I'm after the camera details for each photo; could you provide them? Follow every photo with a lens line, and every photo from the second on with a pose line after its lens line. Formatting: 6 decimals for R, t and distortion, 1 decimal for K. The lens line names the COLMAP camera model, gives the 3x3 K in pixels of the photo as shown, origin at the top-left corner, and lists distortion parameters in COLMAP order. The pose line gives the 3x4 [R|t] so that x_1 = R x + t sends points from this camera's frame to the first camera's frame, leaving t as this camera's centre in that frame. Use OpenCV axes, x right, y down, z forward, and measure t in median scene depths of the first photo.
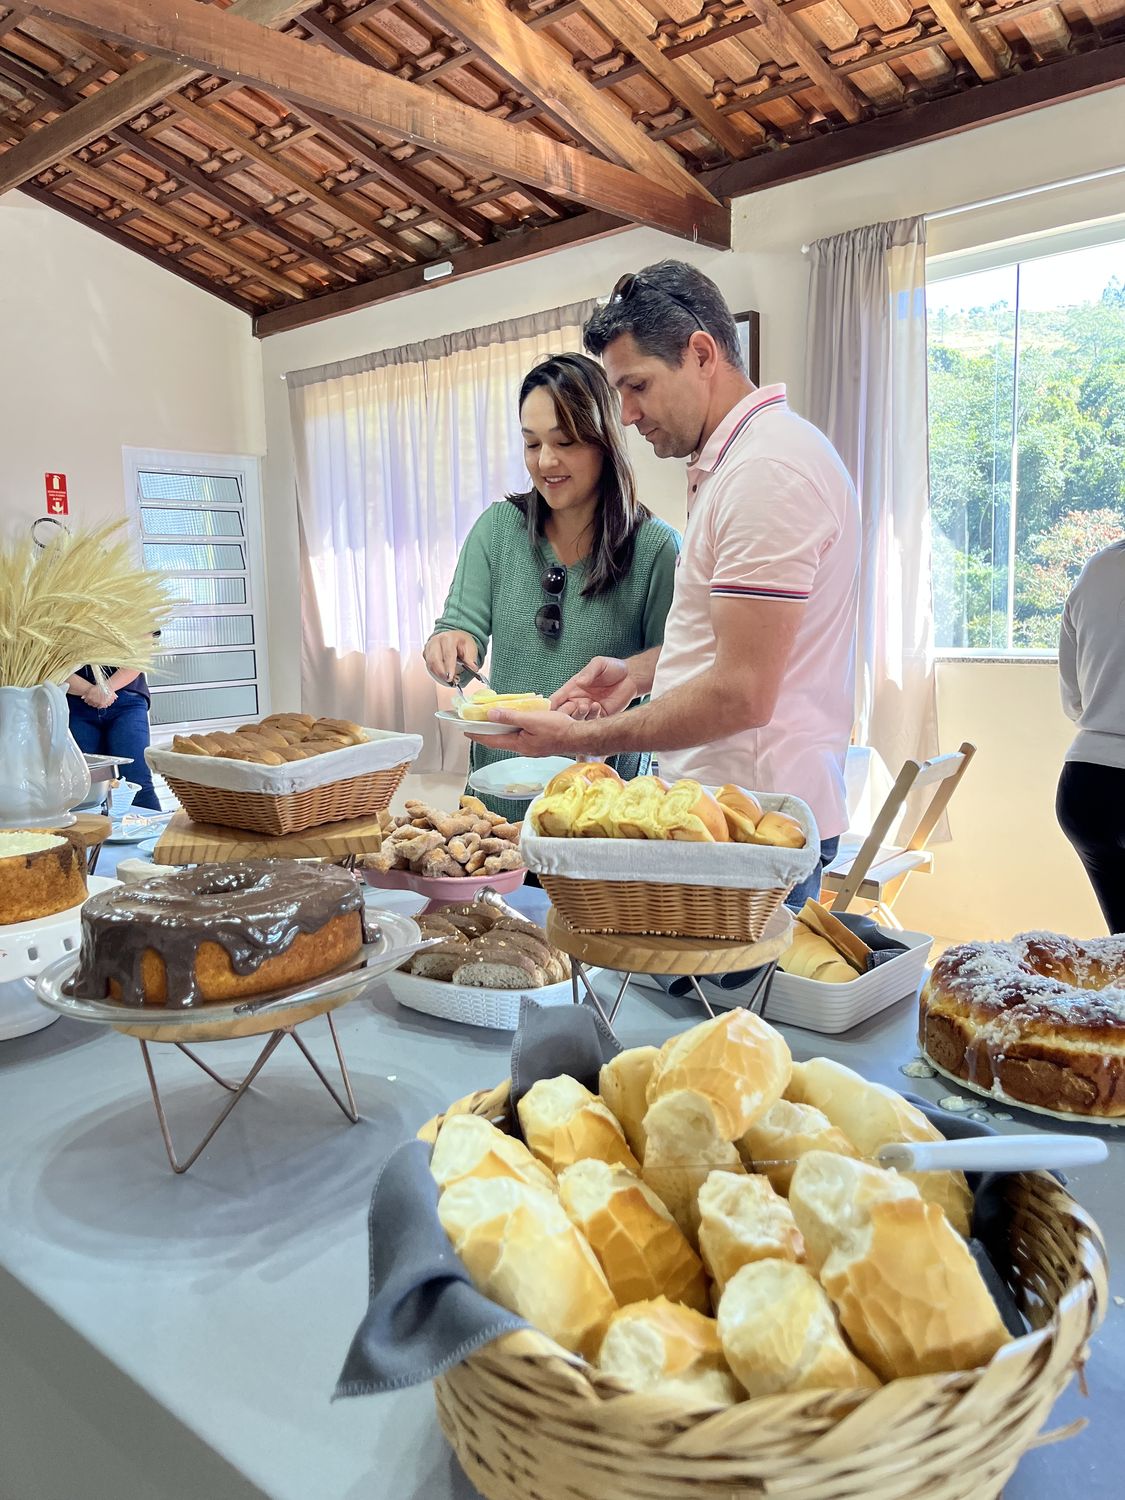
lens RADIAL K [[1261.2, 0, 562.5], [0, 1261.2, 750.0], [0, 0, 1]] dist [0.012797, -0.000316]
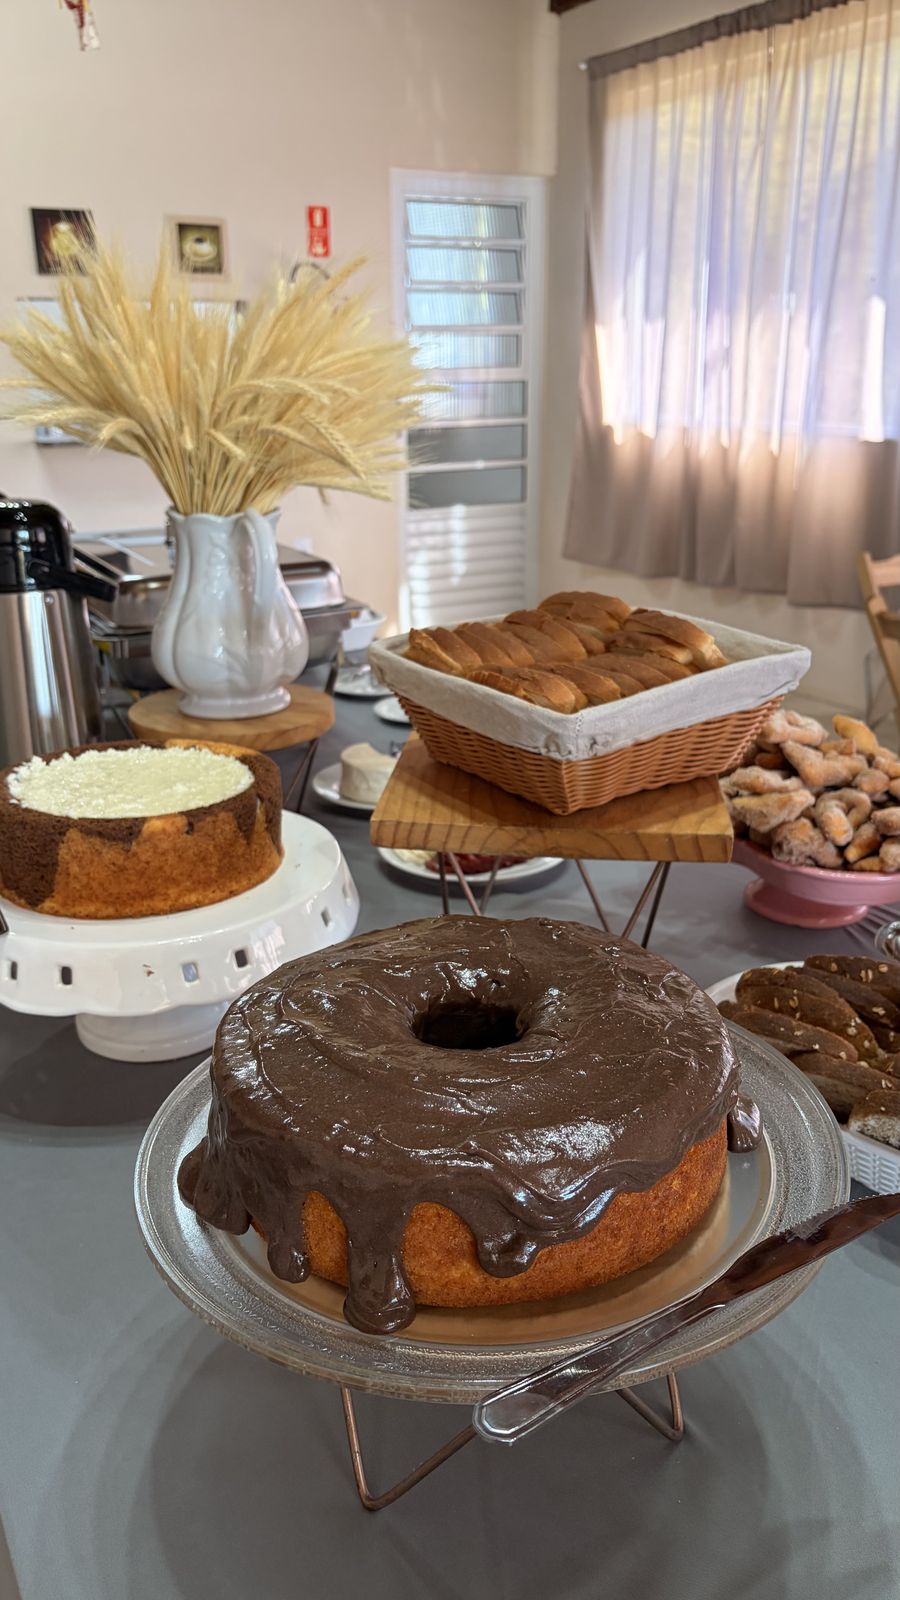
lens RADIAL K [[1176.2, 0, 450.0], [0, 1176.2, 800.0], [0, 0, 1]] dist [0.068445, -0.096466]
pose [[0.956859, 0.111088, -0.268478, -0.110232], [-0.042525, 0.967618, 0.248813, -0.070829], [0.287425, -0.226662, 0.930597, 0.401291]]
